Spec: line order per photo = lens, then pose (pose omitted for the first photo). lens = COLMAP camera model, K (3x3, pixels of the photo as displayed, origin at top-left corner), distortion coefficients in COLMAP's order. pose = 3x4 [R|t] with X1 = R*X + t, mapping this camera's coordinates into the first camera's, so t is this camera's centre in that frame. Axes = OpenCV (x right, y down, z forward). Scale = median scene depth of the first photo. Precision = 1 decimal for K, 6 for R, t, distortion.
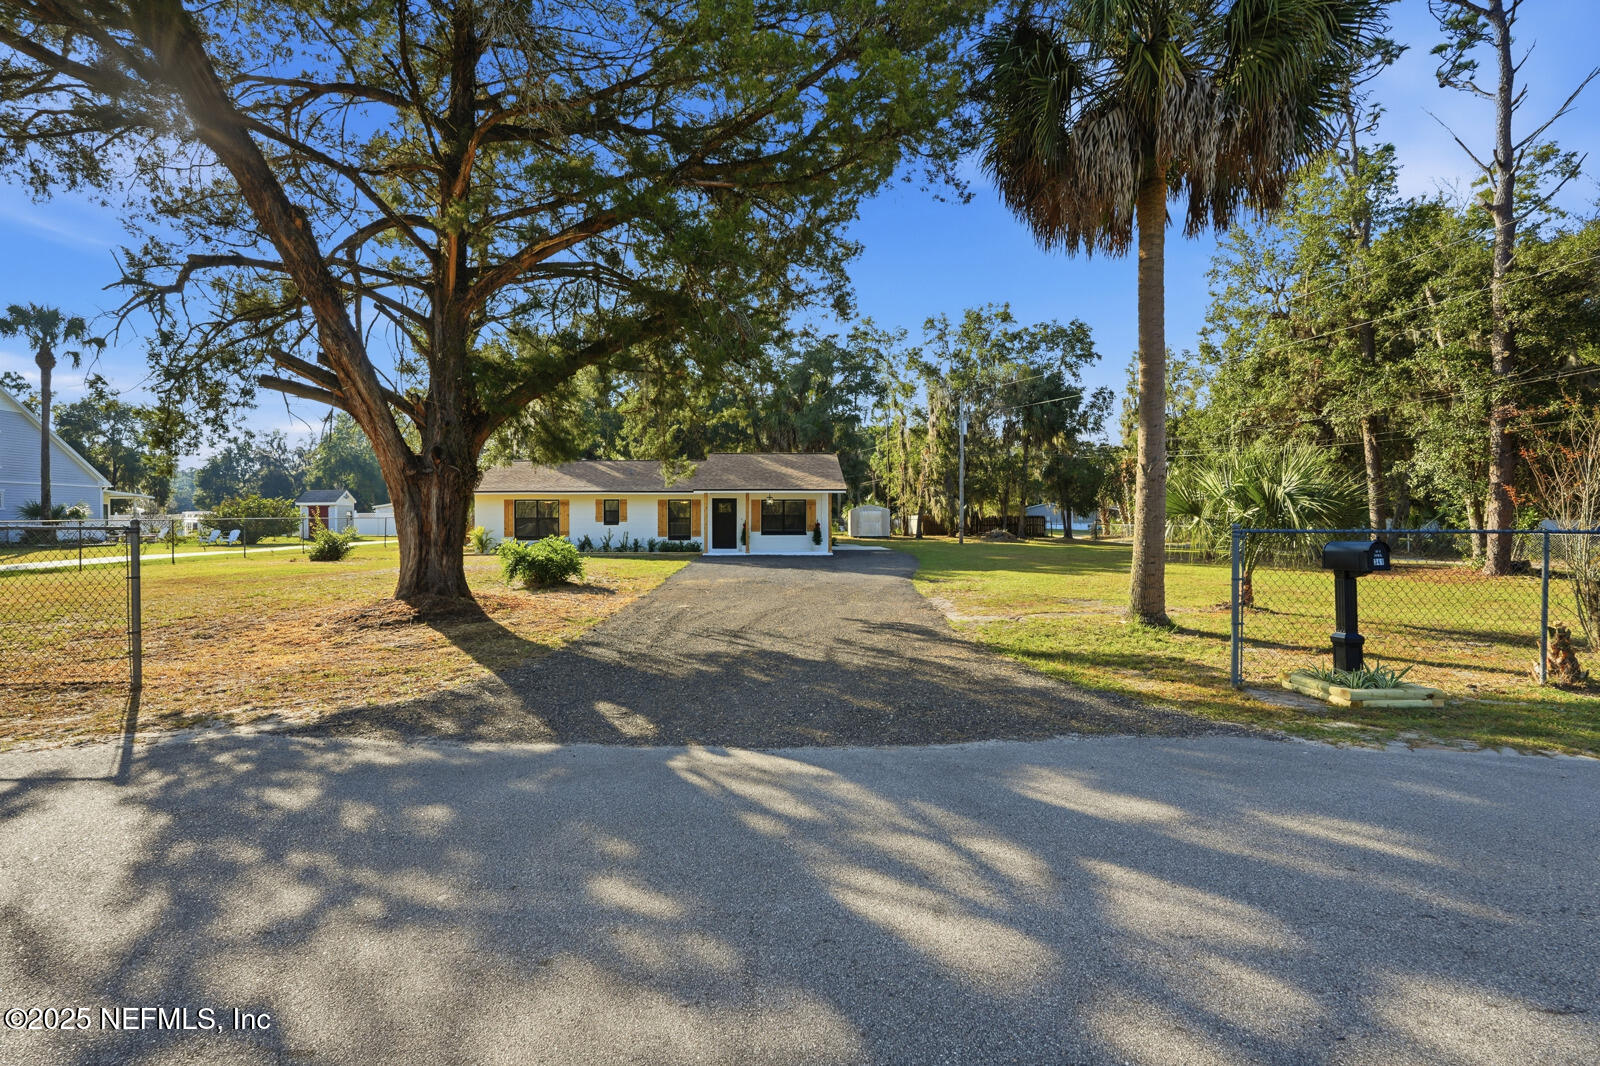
lens RADIAL K [[714.6, 0, 796.9], [0, 714.6, 528.2], [0, 0, 1]] dist [-0.012726, 0.007128]
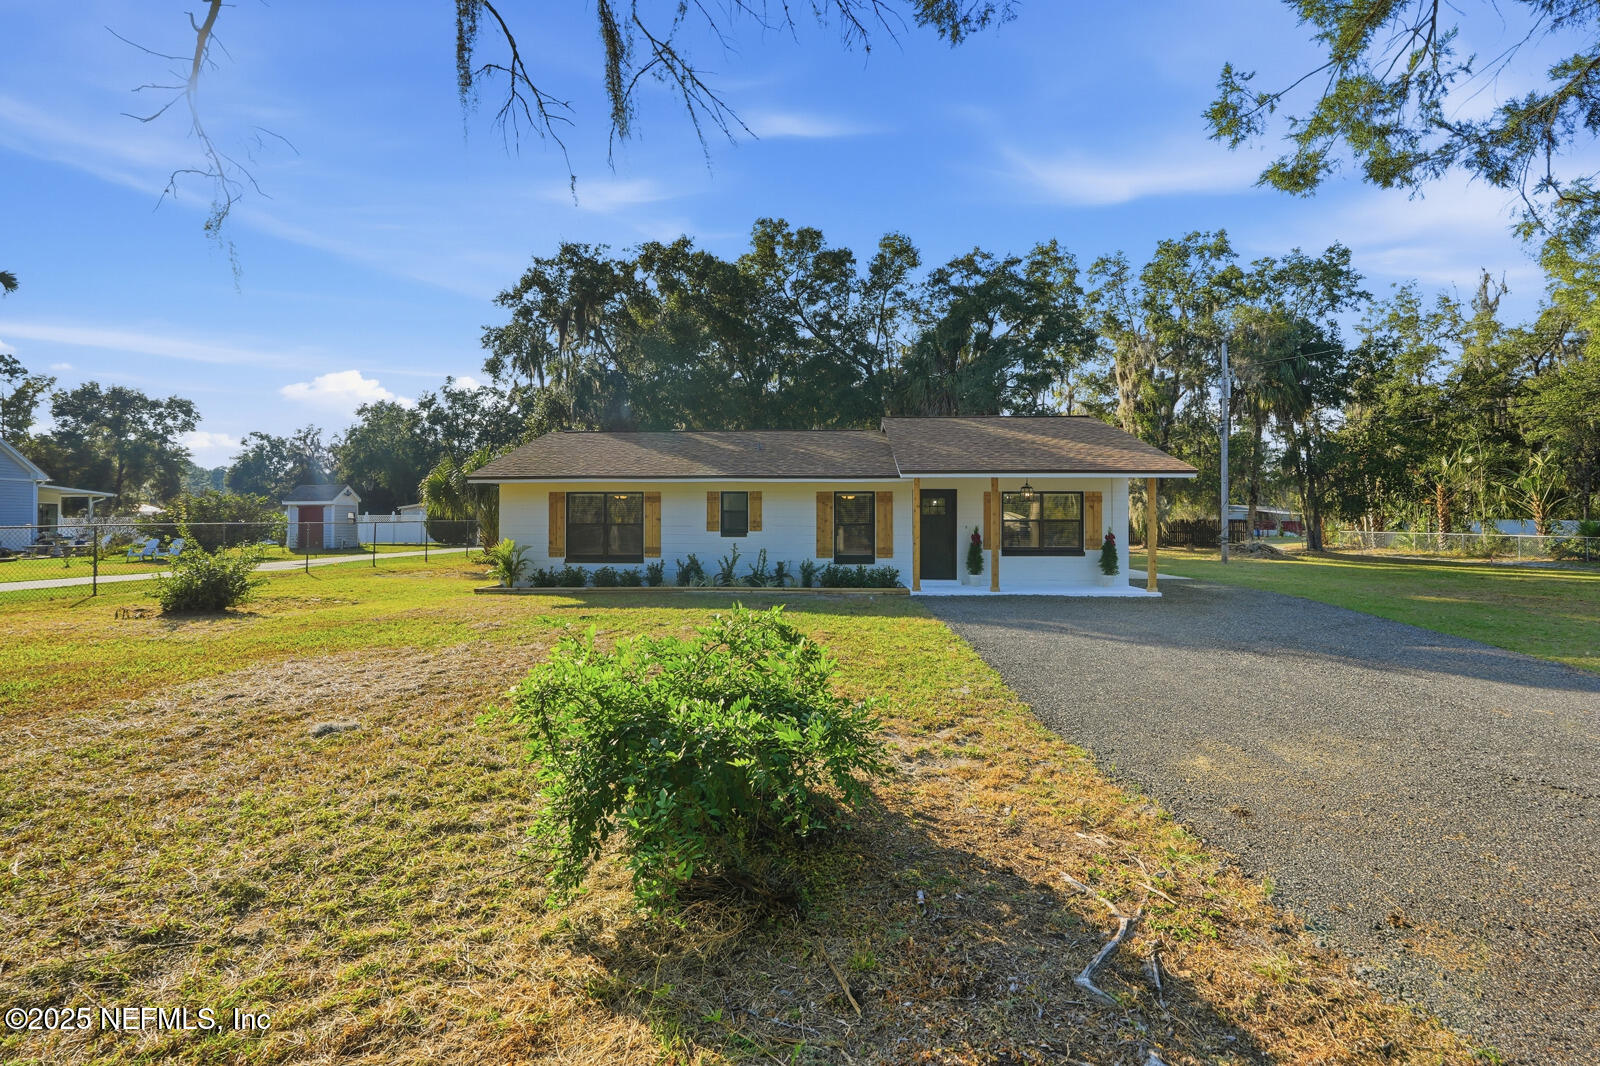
lens RADIAL K [[729.4, 0, 799.8], [0, 729.4, 522.7], [0, 0, 1]] dist [-0.008087, 0.001322]
pose [[0.998186, 0.001260, -0.060198, -0.171893], [-0.001935, 0.999936, -0.011151, -0.009345], [0.060180, 0.011247, 0.998124, 0.423168]]
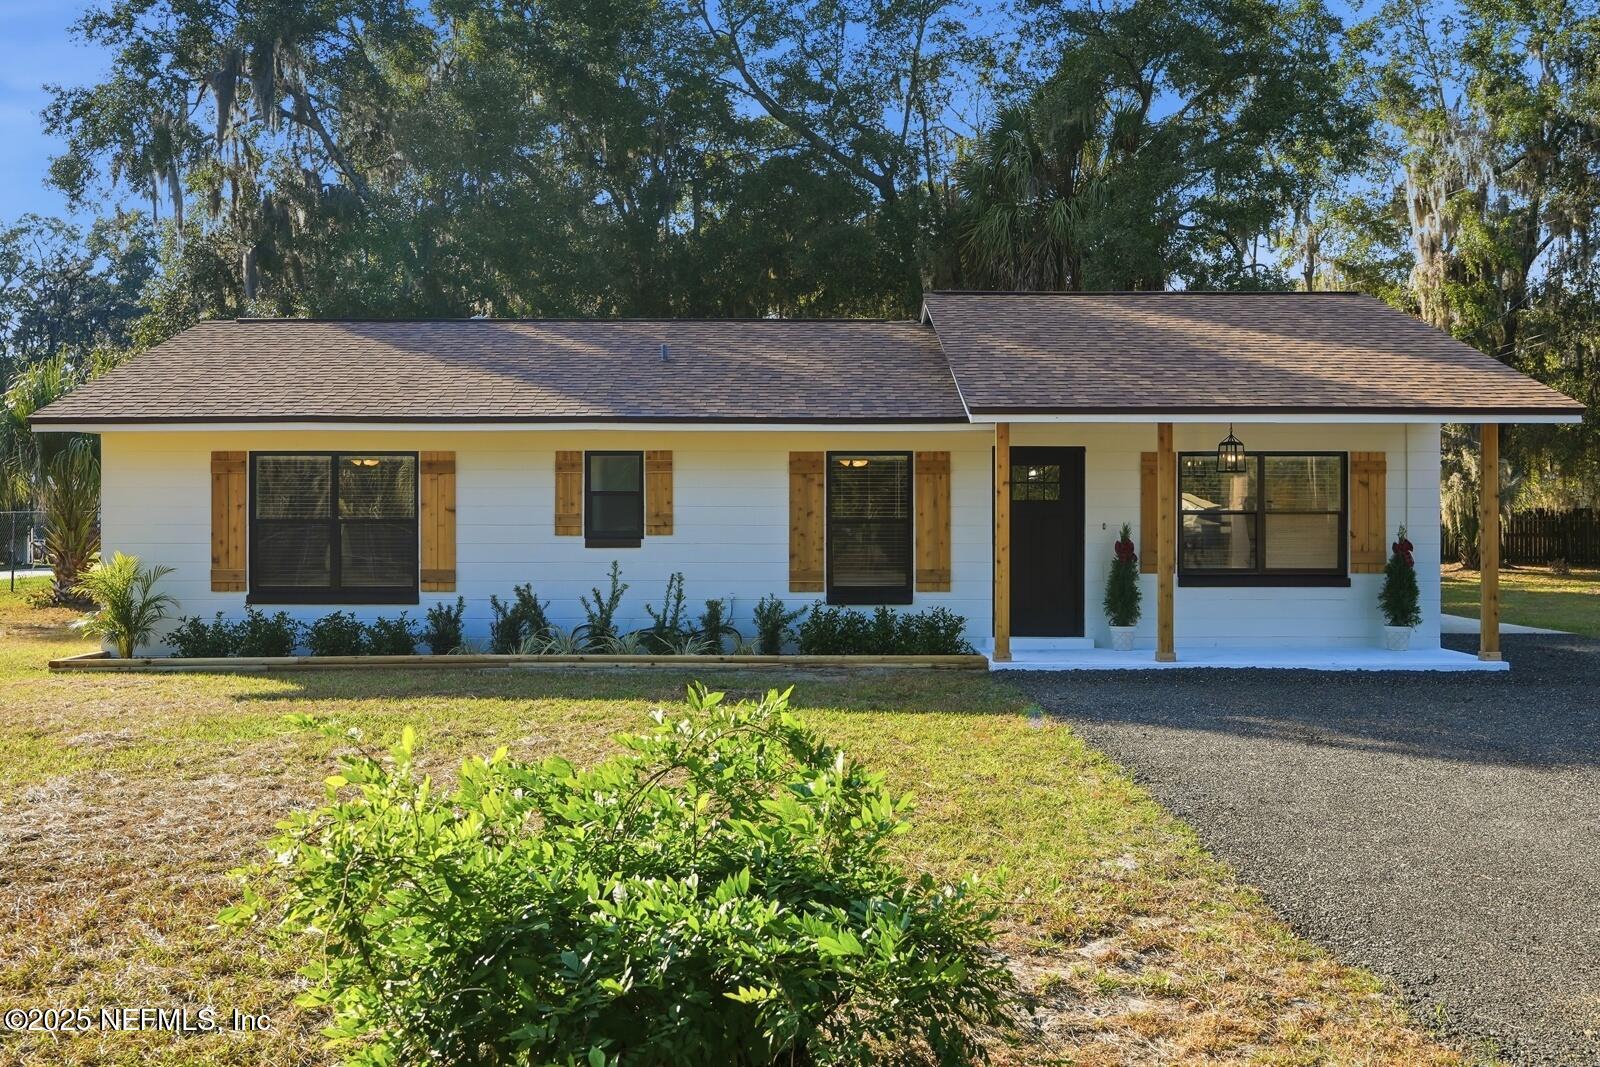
lens RADIAL K [[1574.7, 0, 798.5], [0, 1574.7, 529.8], [0, 0, 1]] dist [0.008043, -0.001206]
pose [[0.999881, 0.000558, -0.015428, -0.180803], [-0.000587, 0.999998, -0.001869, -0.010022], [0.015427, 0.001878, 0.999879, 0.412349]]
